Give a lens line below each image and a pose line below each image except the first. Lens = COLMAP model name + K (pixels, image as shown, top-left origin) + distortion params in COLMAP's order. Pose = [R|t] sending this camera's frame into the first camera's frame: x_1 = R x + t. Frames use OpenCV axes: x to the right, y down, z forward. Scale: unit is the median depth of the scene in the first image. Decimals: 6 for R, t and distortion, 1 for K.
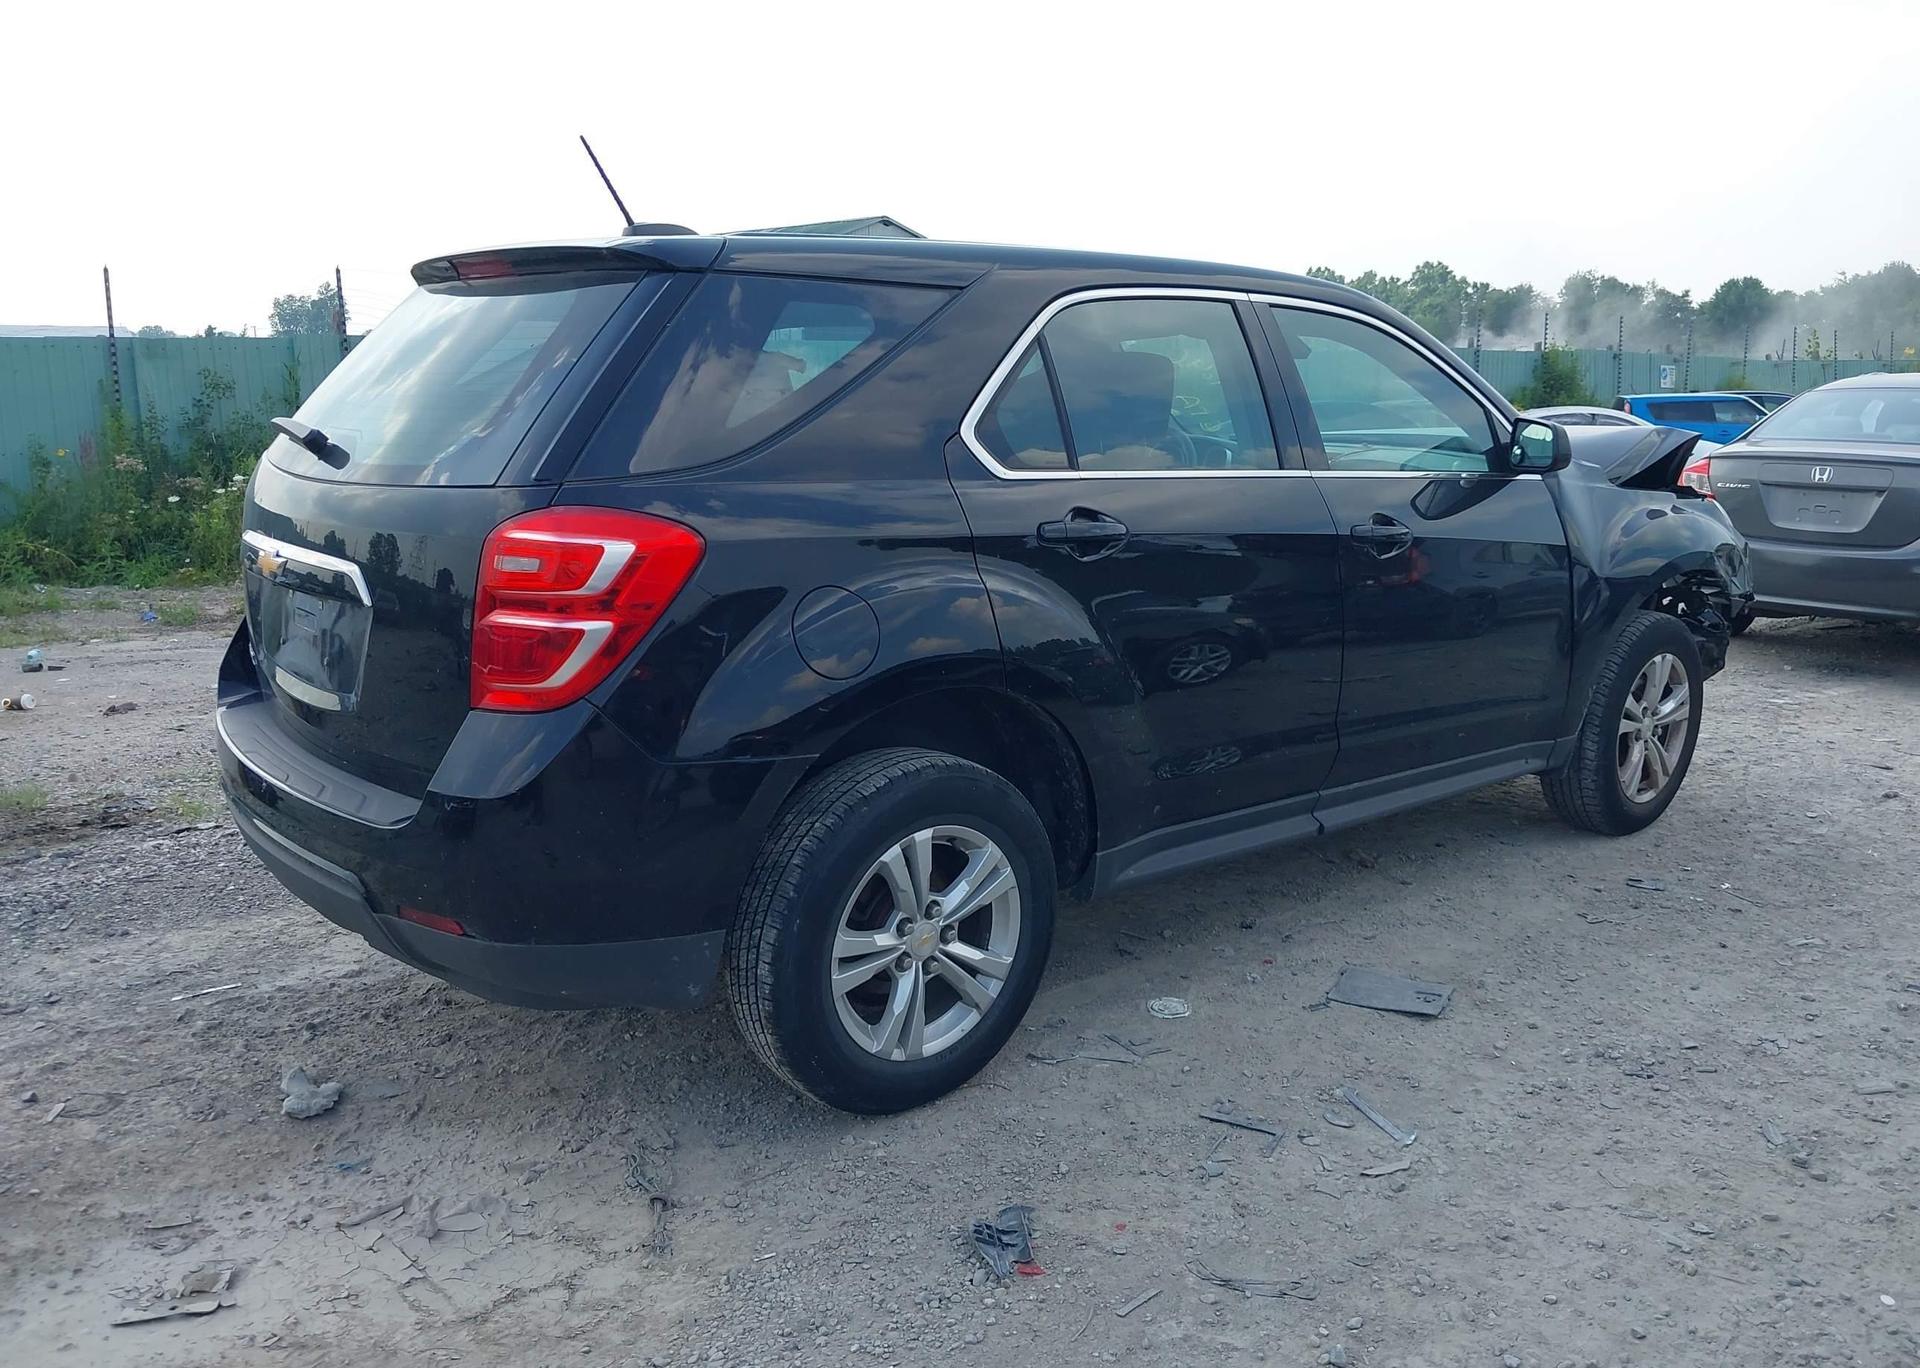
lens RADIAL K [[1520.4, 0, 967.4], [0, 1520.4, 742.1], [0, 0, 1]] dist [0.002647, -0.024806]
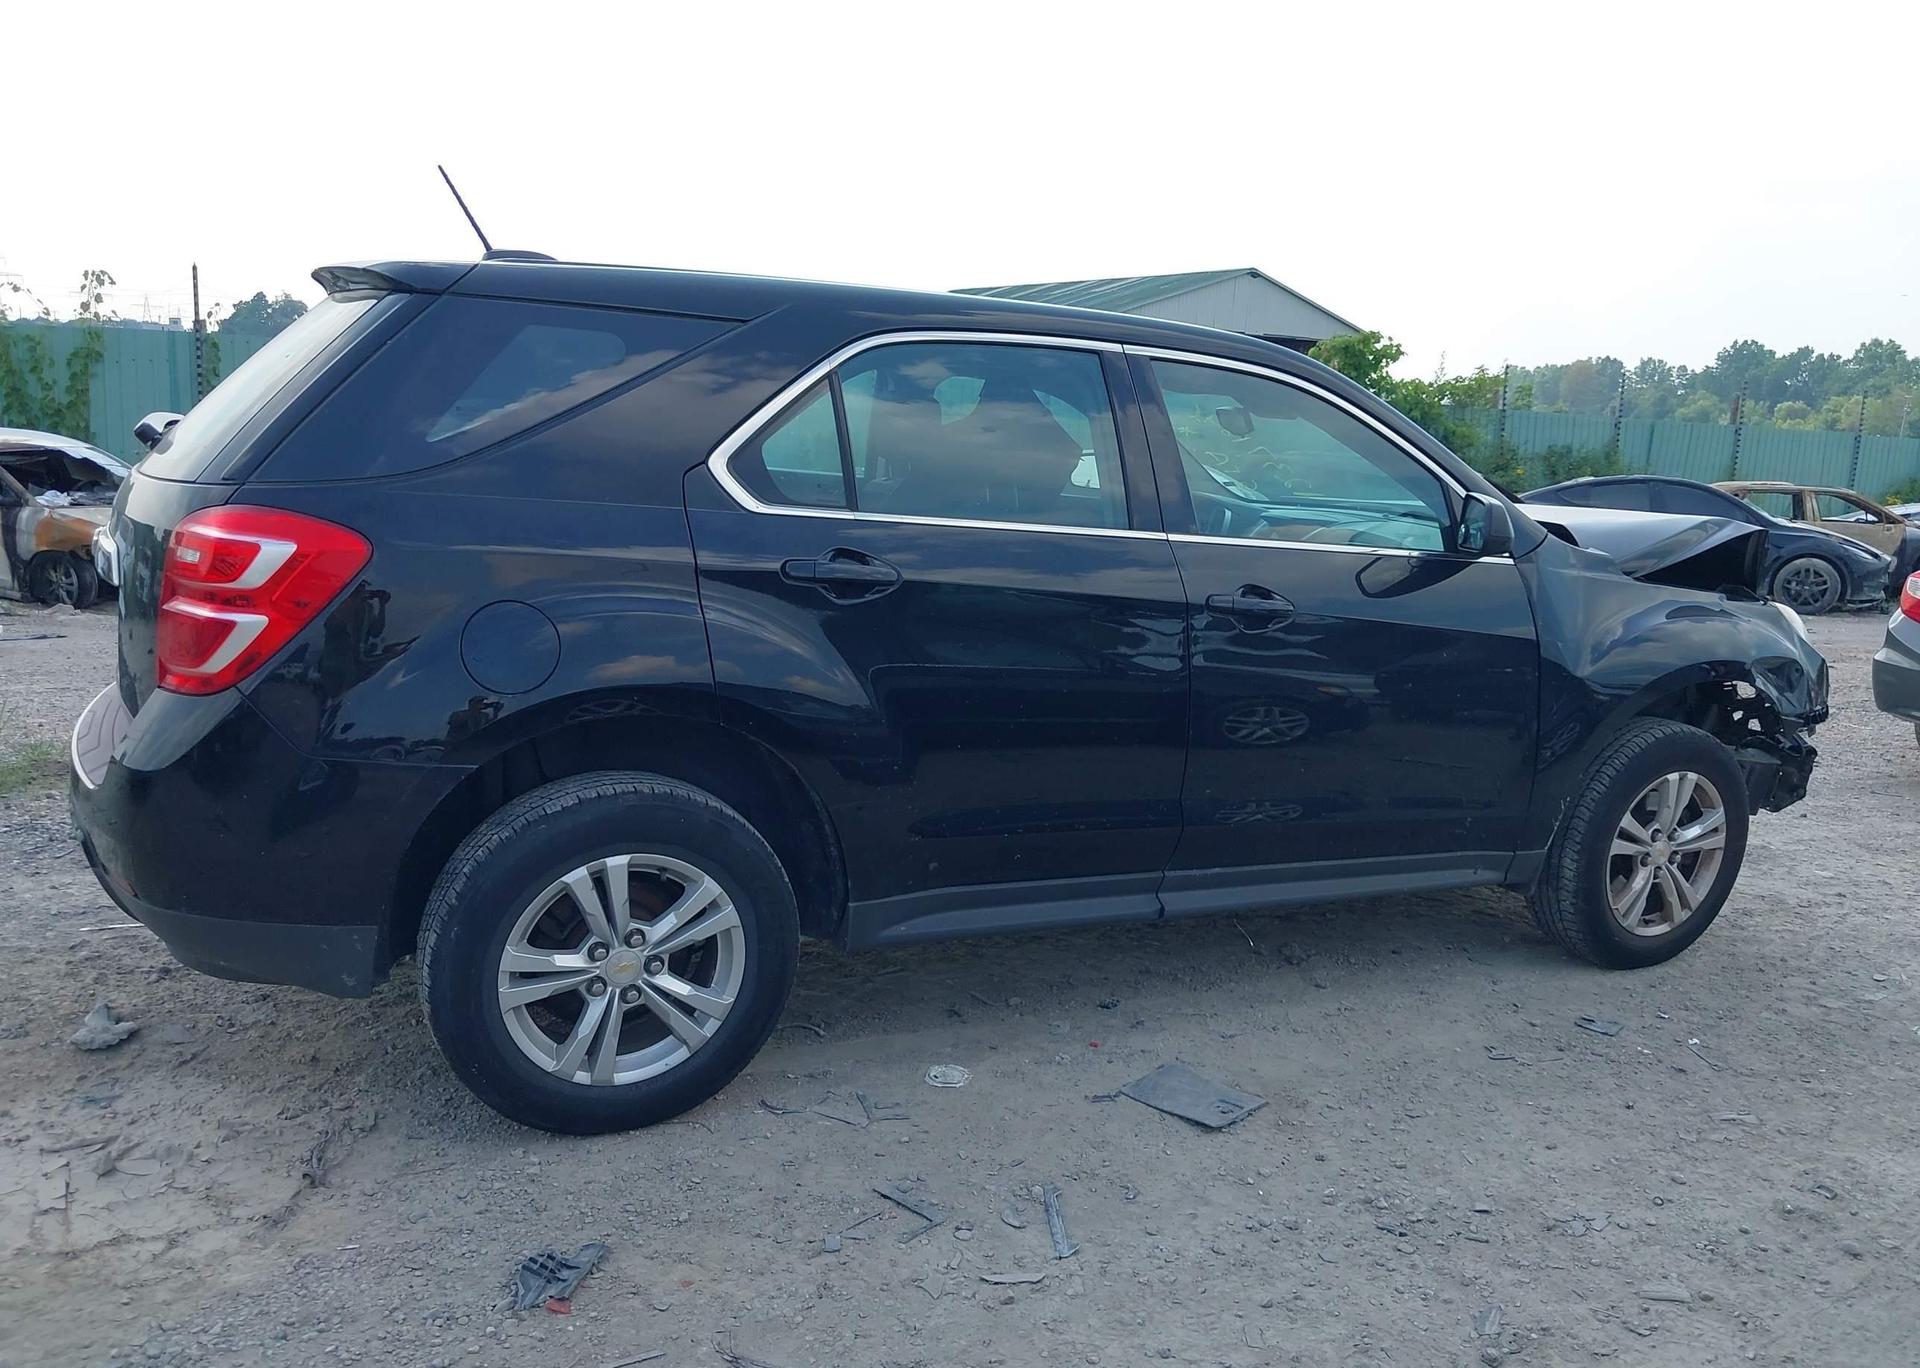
lens RADIAL K [[1506.7, 0, 1000.6], [0, 1506.7, 745.9], [0, 0, 1]] dist [-0.005506, -0.000738]
pose [[0.968635, 0.104625, -0.225389, 0.407288], [-0.110311, 0.993815, -0.012747, -0.027218], [0.222661, 0.037210, 0.974185, 0.083434]]
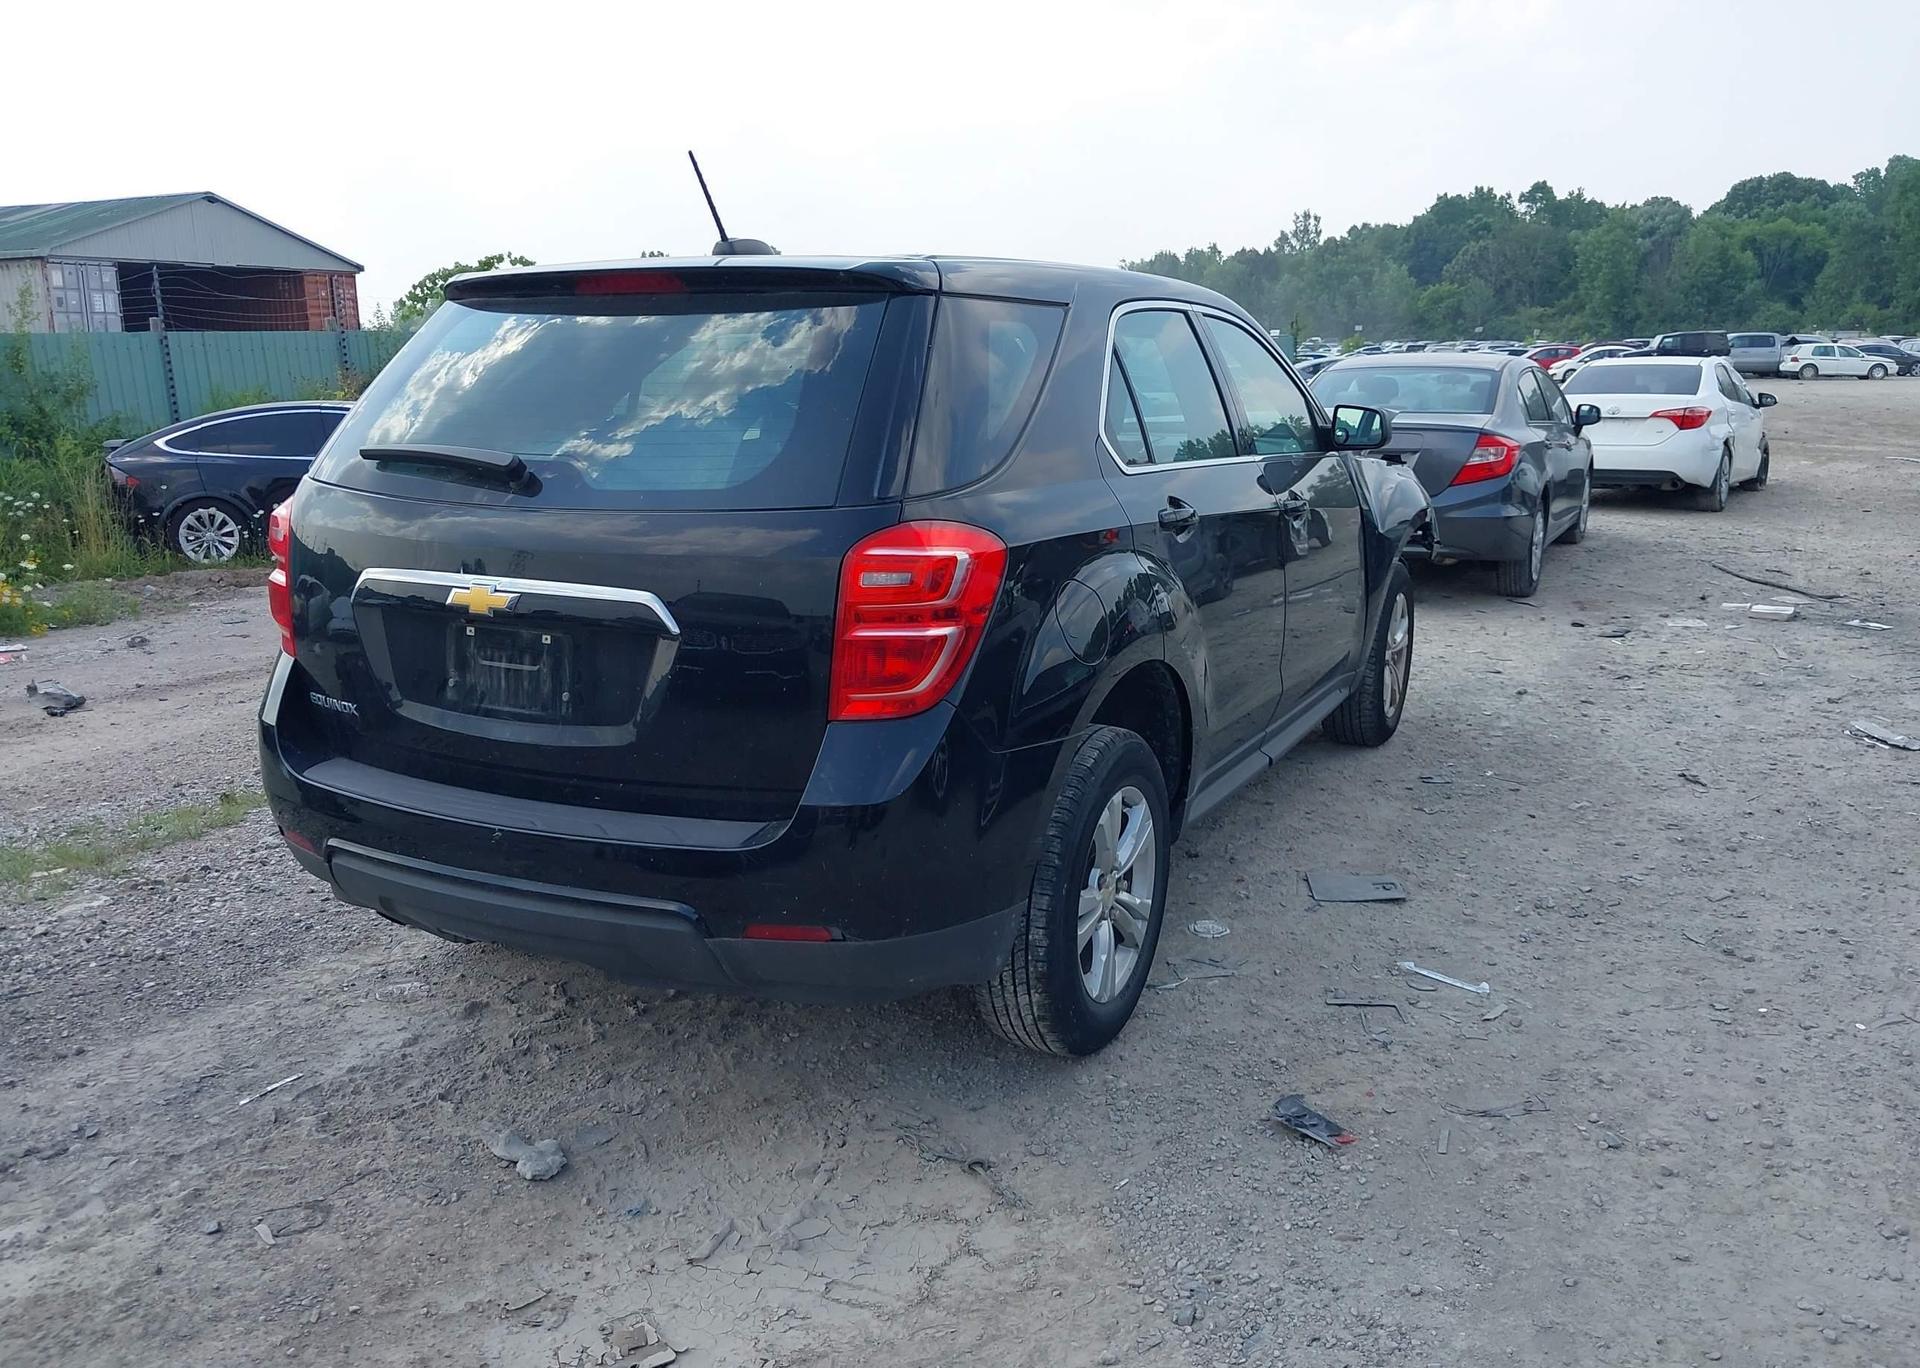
lens RADIAL K [[1520.4, 0, 967.4], [0, 1520.4, 742.1], [0, 0, 1]] dist [0.002647, -0.024806]
pose [[0.915549, -0.115603, 0.385234, -0.523595], [0.111531, 0.993213, 0.032984, -0.026610], [-0.386433, 0.012767, 0.922229, 0.012373]]
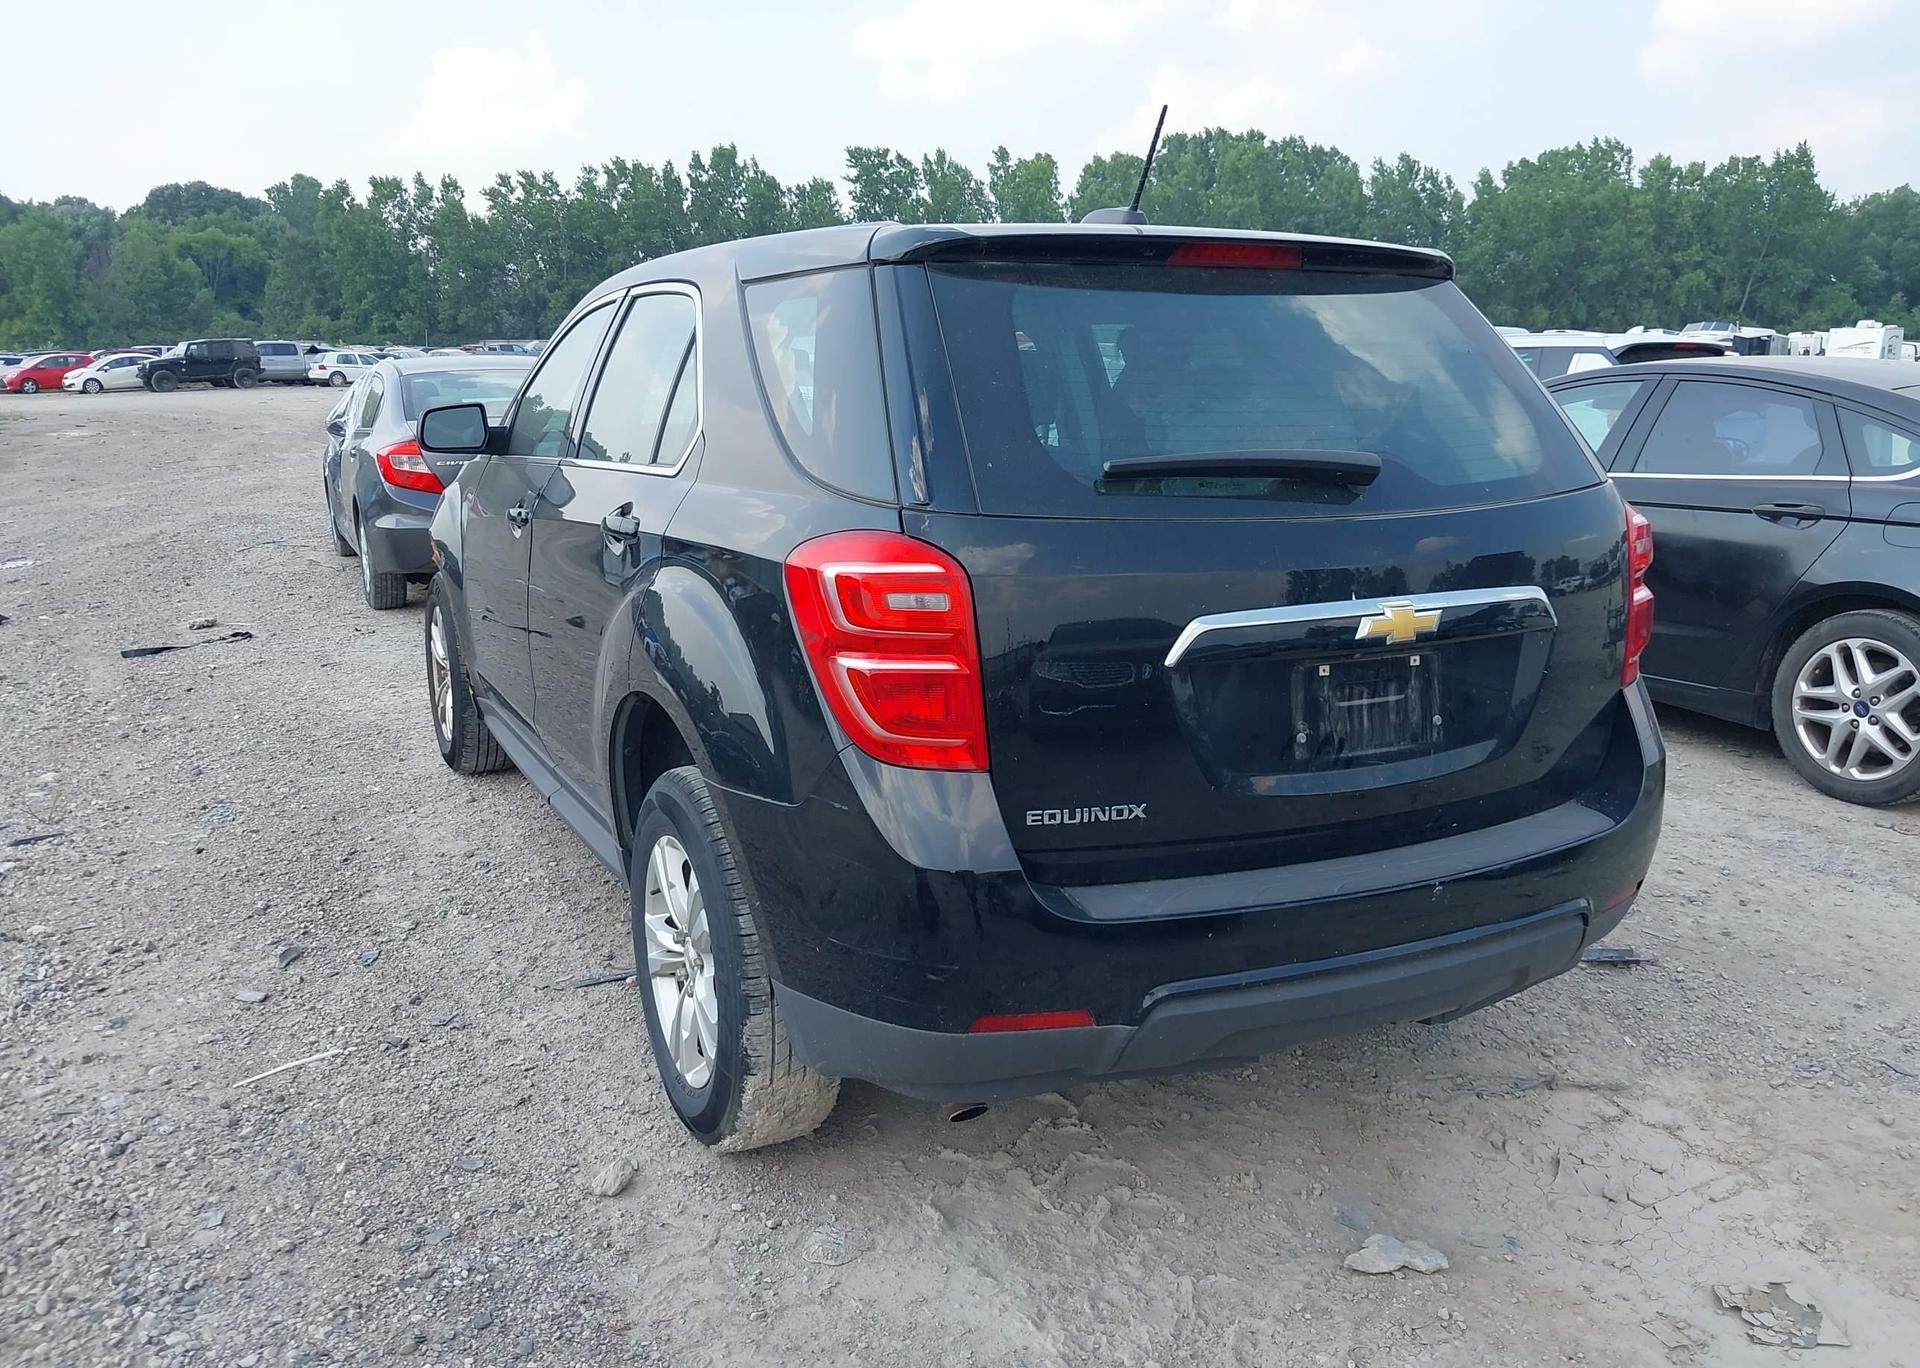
lens RADIAL K [[1544.6, 0, 960.7], [0, 1544.6, 732.5], [0, 0, 1]] dist [0.005477, -0.011692]
pose [[0.220676, -0.241391, 0.945004, -1.224412], [0.236658, 0.953188, 0.188218, -0.258071], [-0.946200, 0.182108, 0.267472, 0.952956]]
